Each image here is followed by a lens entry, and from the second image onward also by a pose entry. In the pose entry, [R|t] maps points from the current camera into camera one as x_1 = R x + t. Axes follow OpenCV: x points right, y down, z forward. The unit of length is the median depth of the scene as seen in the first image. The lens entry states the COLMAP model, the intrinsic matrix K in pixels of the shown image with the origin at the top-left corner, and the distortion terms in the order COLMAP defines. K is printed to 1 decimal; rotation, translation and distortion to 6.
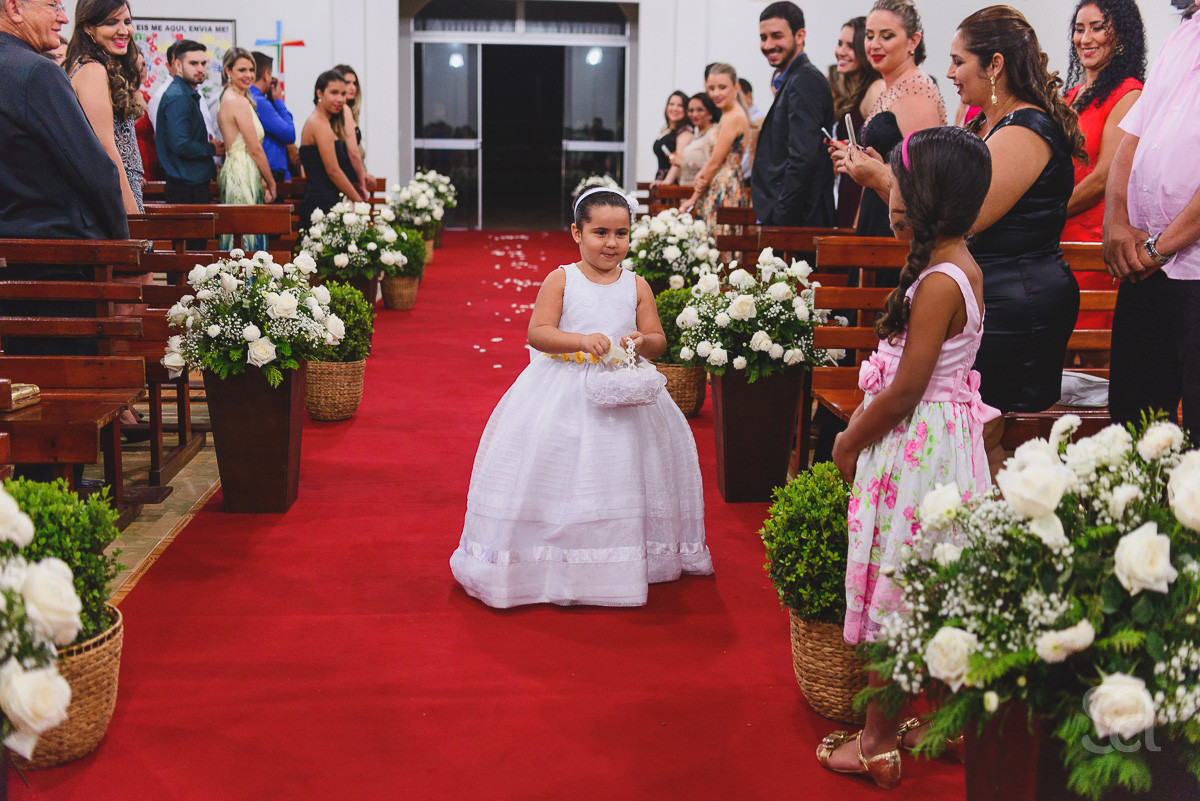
lens RADIAL K [[1219.9, 0, 600.0], [0, 1219.9, 400.5], [0, 0, 1]] dist [-0.103090, 0.151372]
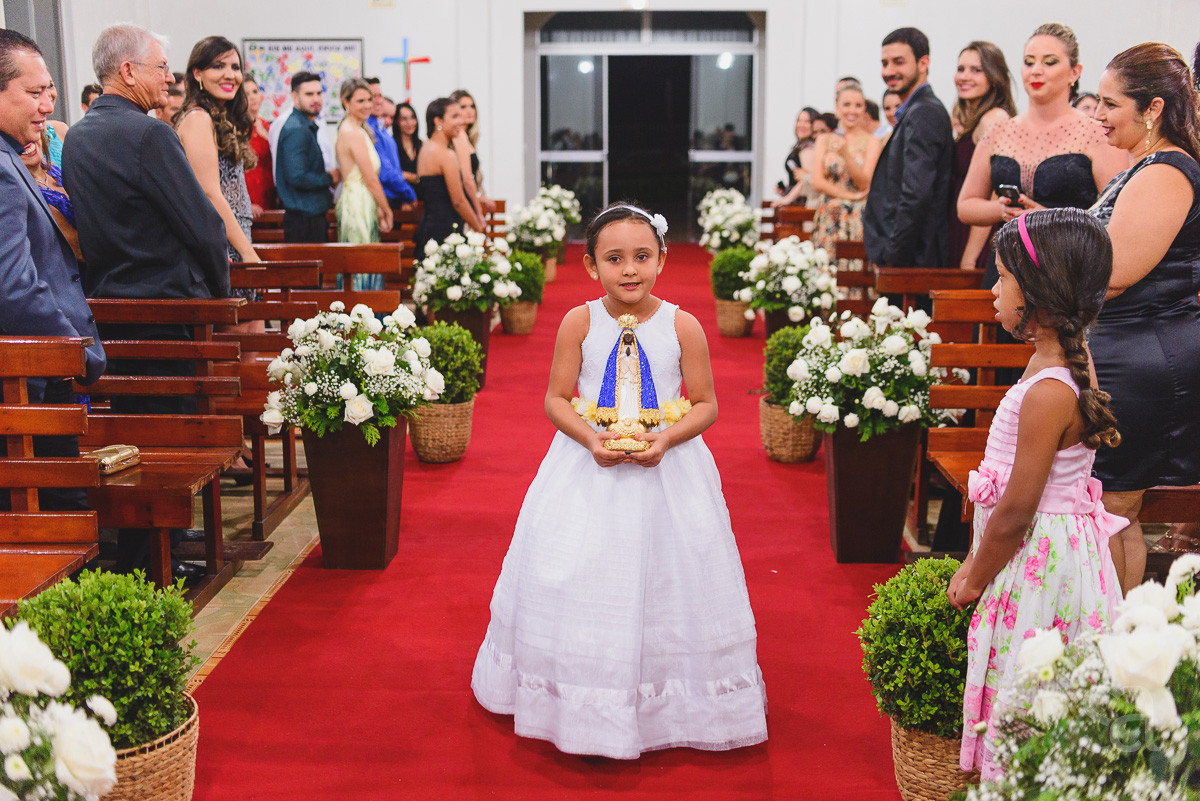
lens RADIAL K [[1228.3, 0, 600.0], [0, 1228.3, 400.5], [0, 0, 1]] dist [-0.093185, 0.104739]
pose [[0.994085, 0.003626, -0.108545, 0.023159], [-0.003756, 0.999992, -0.000988, -0.044927], [0.108540, 0.001390, 0.994091, 0.028296]]
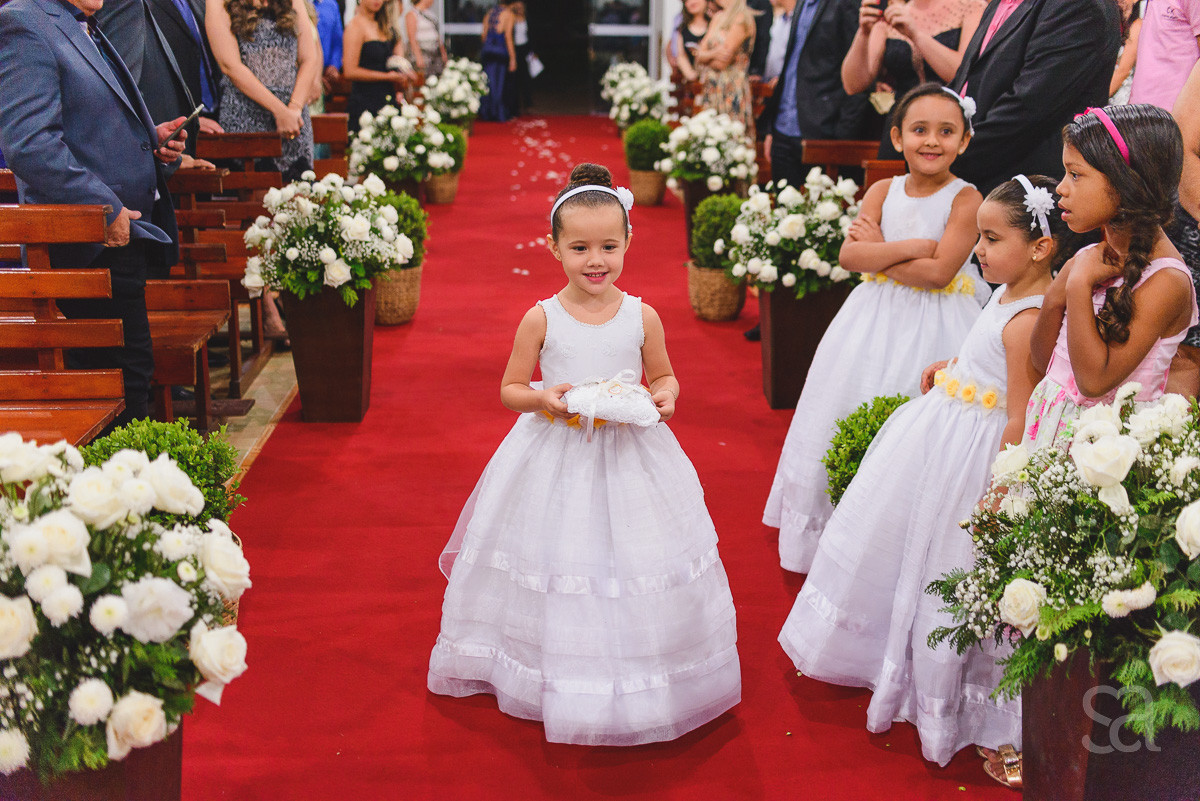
lens RADIAL K [[1179.3, 0, 600.0], [0, 1179.3, 400.5], [0, 0, 1]] dist [-0.093079, 0.125110]
pose [[0.999892, -0.001147, -0.014685, -0.033780], [0.002750, 0.993970, 0.109621, -0.039158], [0.014471, -0.109650, 0.993865, -0.023794]]
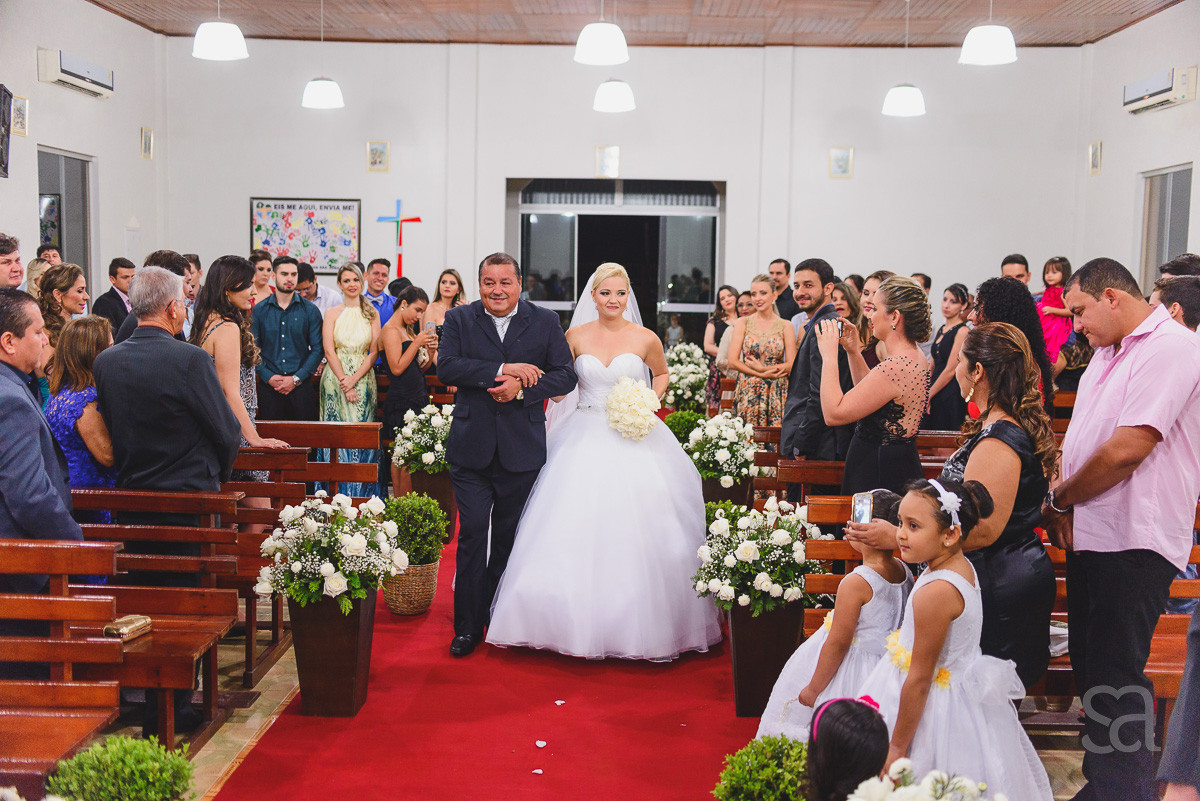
lens RADIAL K [[1179.3, 0, 600.0], [0, 1179.3, 400.5], [0, 0, 1]] dist [-0.093079, 0.125110]
pose [[0.995354, 0.009522, -0.095815, 0.083769], [-0.018900, 0.995062, -0.097444, -0.107309], [0.094414, 0.098802, 0.990618, -0.127830]]
